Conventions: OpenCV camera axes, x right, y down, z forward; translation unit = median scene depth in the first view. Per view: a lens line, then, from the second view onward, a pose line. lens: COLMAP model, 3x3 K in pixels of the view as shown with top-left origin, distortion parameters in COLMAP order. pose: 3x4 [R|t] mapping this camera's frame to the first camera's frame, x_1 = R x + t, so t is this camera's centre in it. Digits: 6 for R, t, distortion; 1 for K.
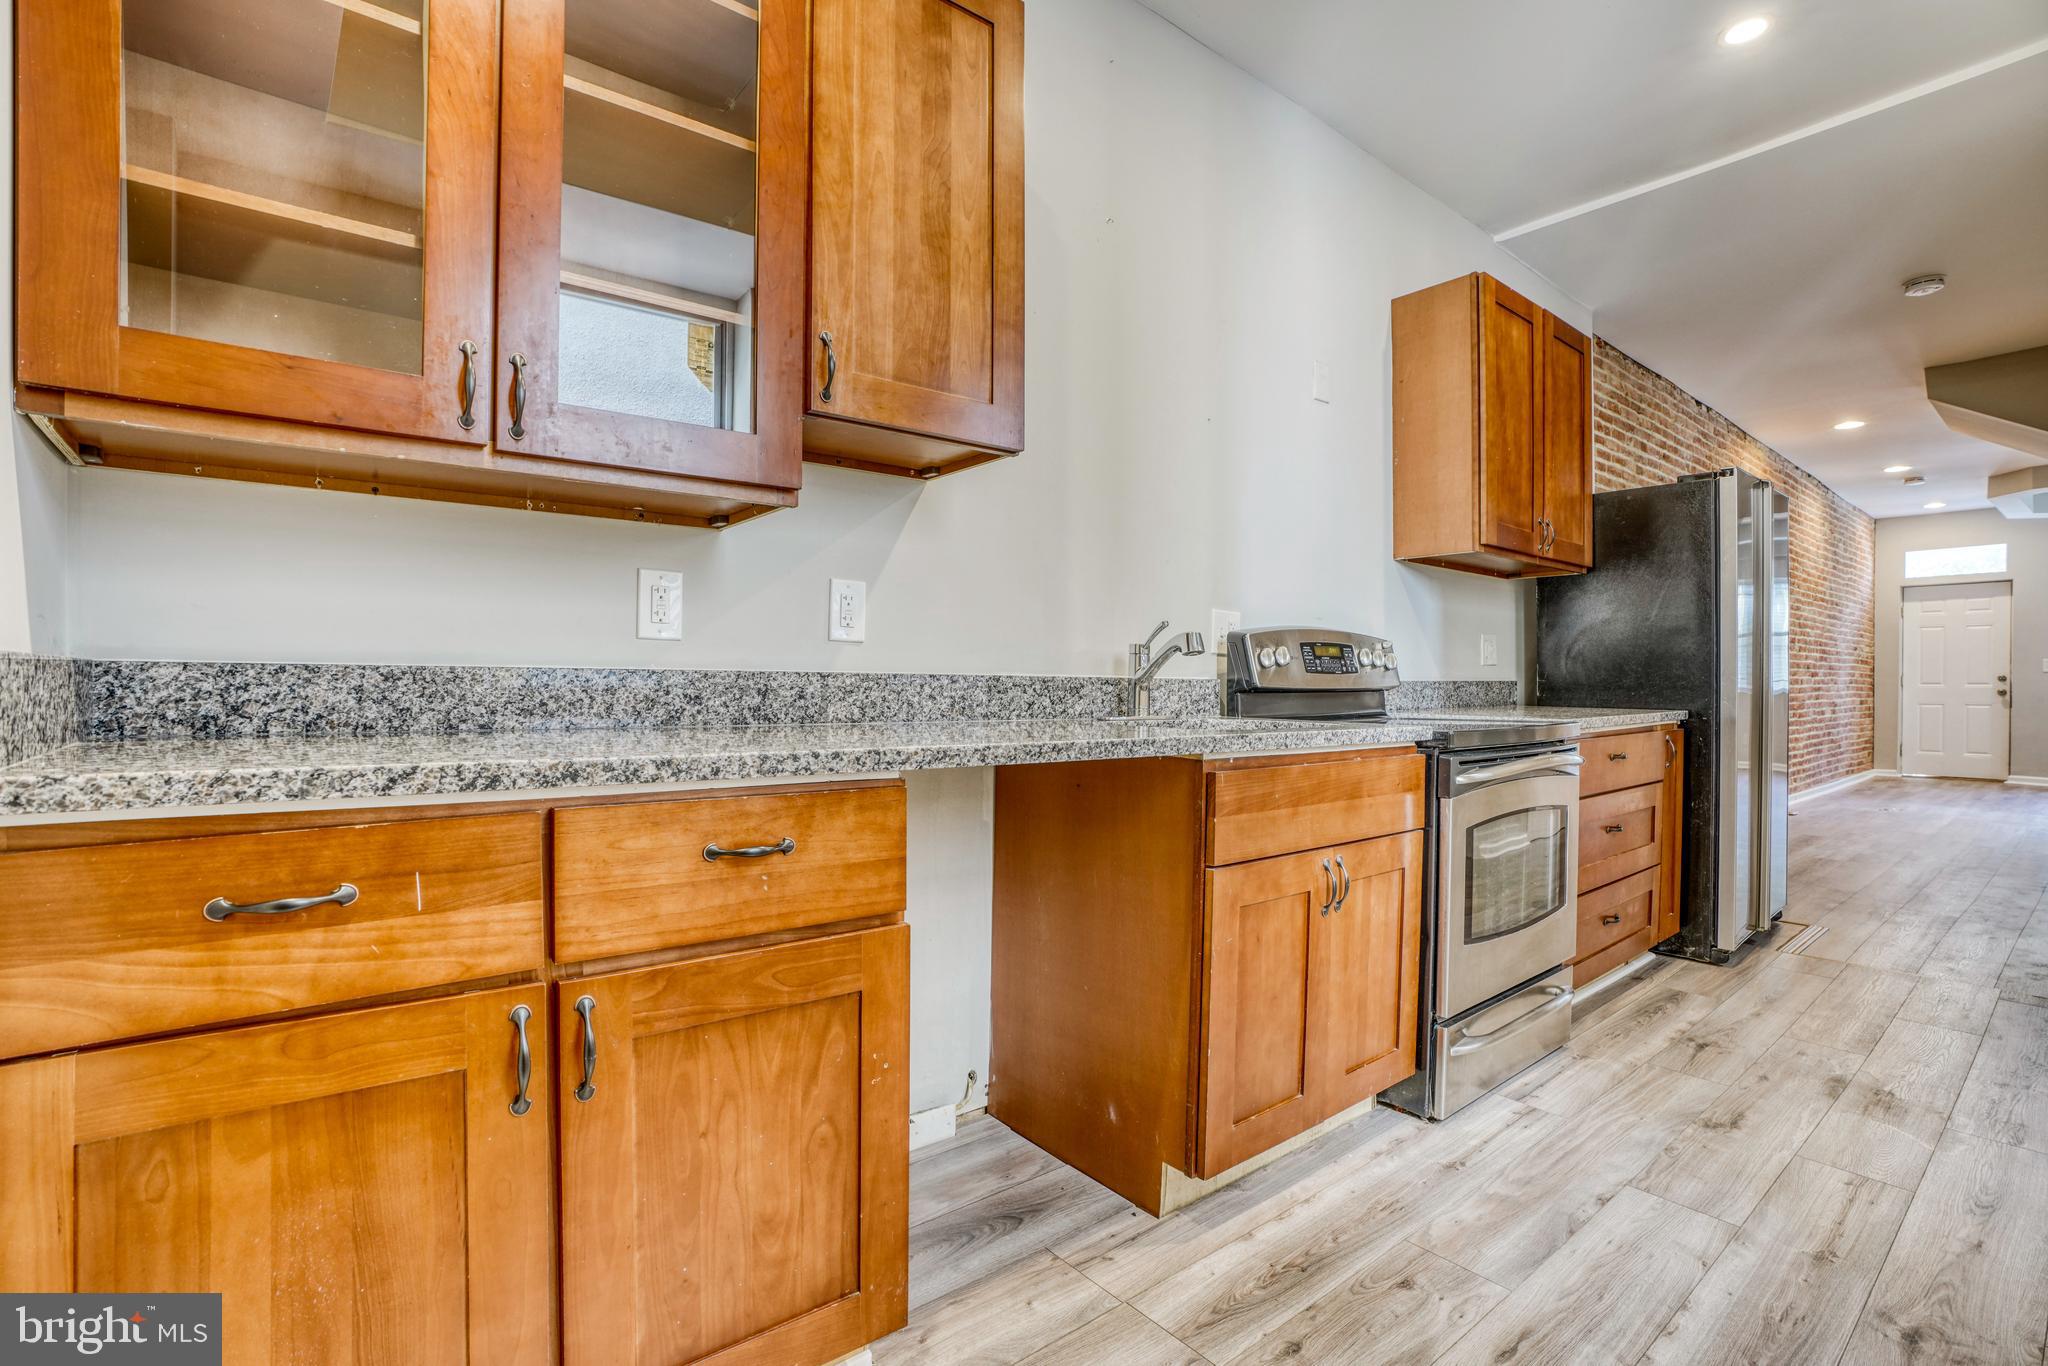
lens RADIAL K [[966.5, 0, 969.0], [0, 966.5, 684.5], [0, 0, 1]] dist [-0.060796, 0.020112]
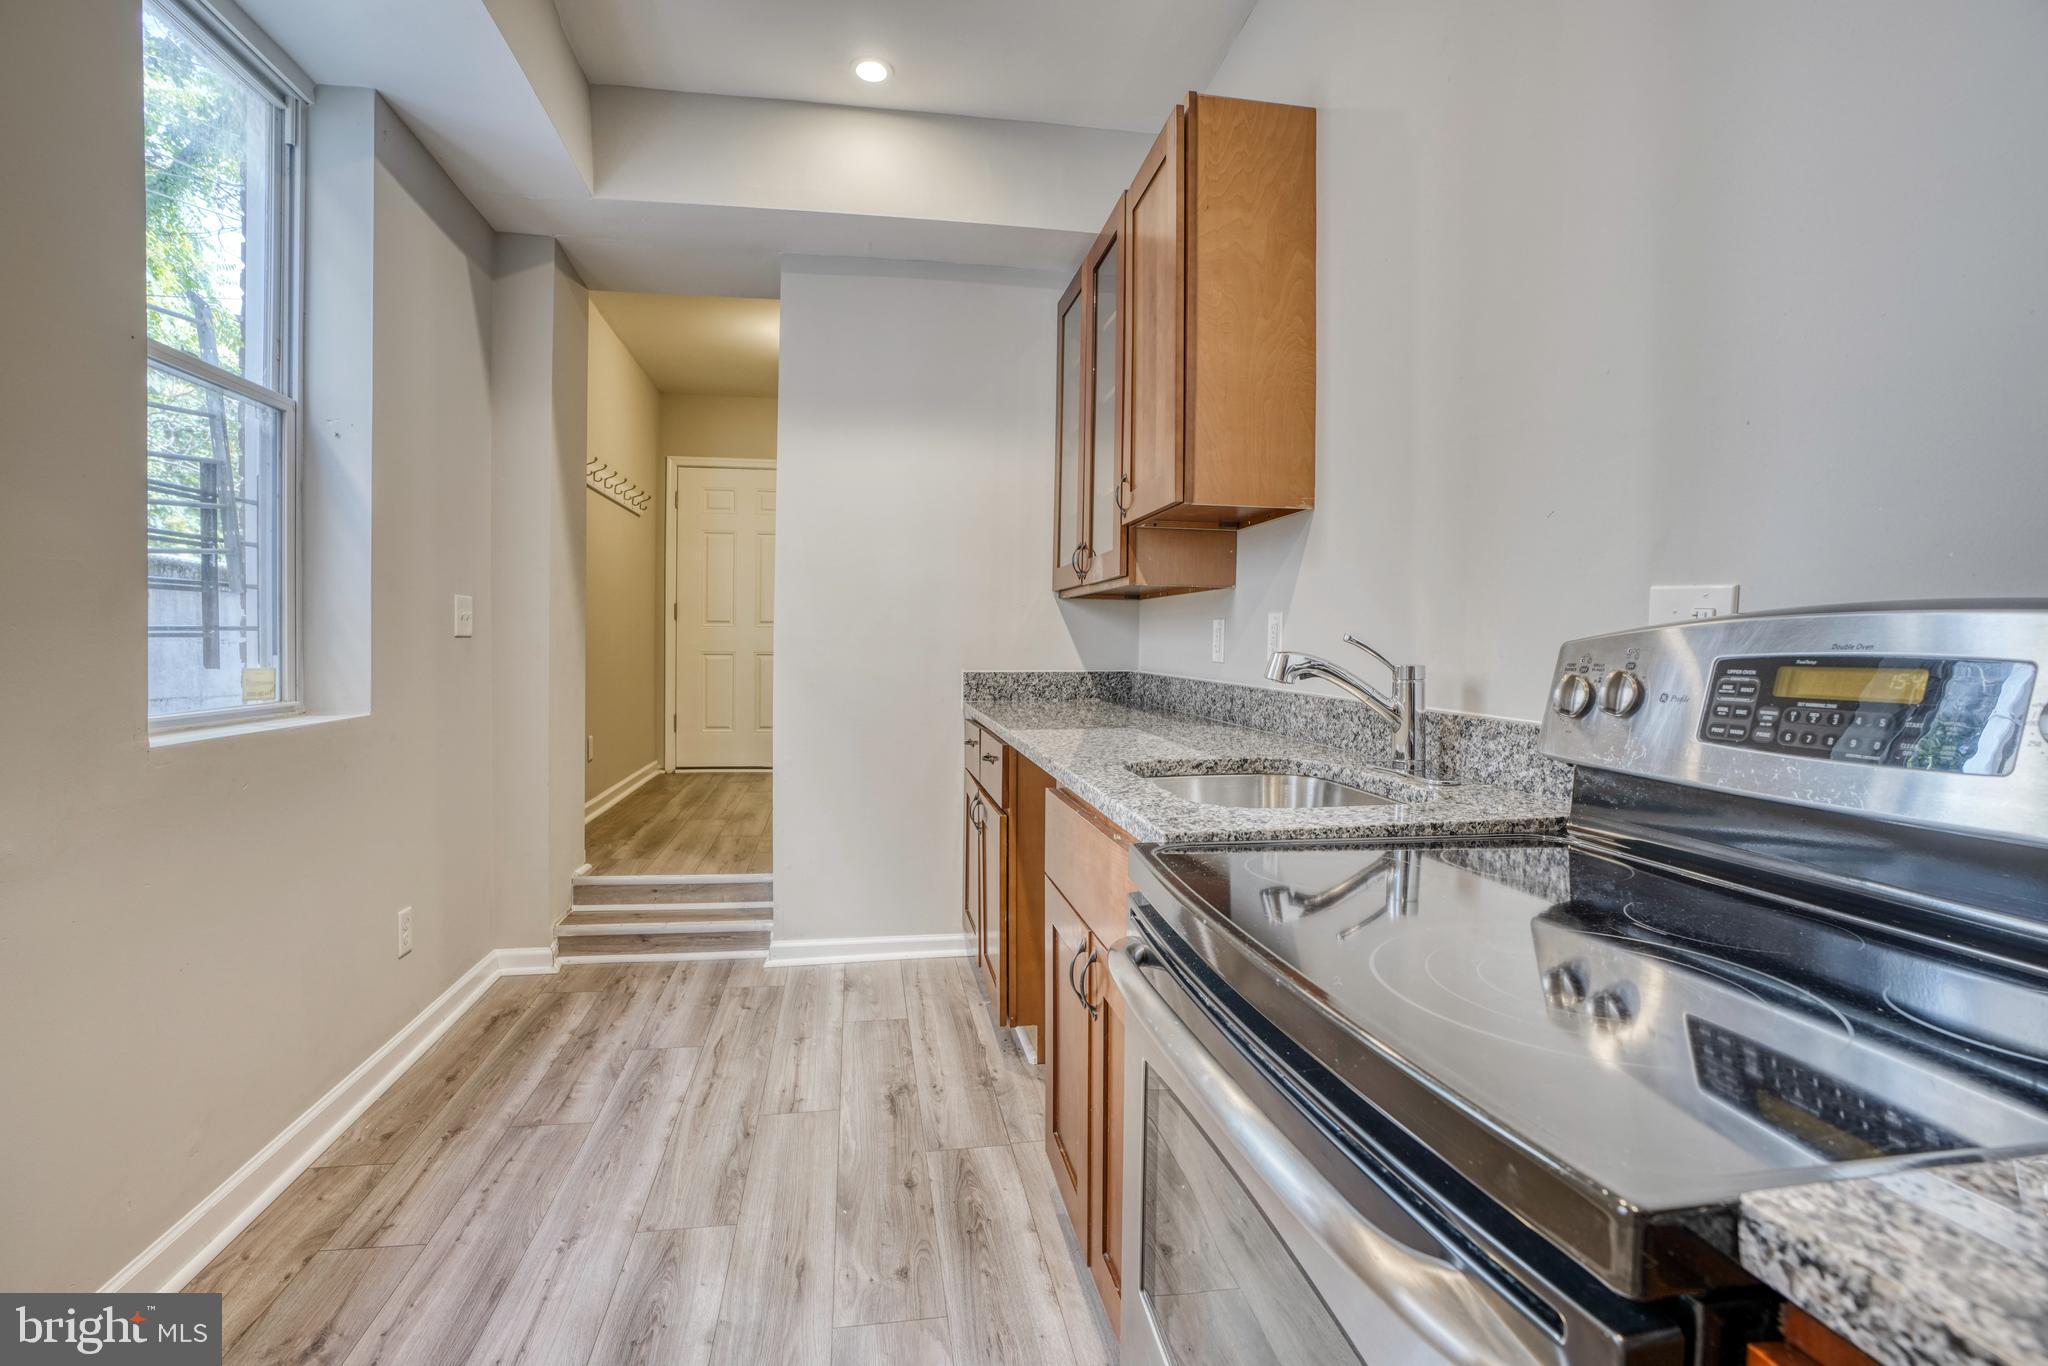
lens RADIAL K [[966.5, 0, 1016.1], [0, 966.5, 659.6], [0, 0, 1]] dist [-0.060796, 0.020112]
pose [[-0.476284, 0.005974, -0.879271, 1.061827], [-0.010619, 0.999865, 0.012545, -0.059783], [0.879227, 0.015312, -0.476156, 1.271779]]
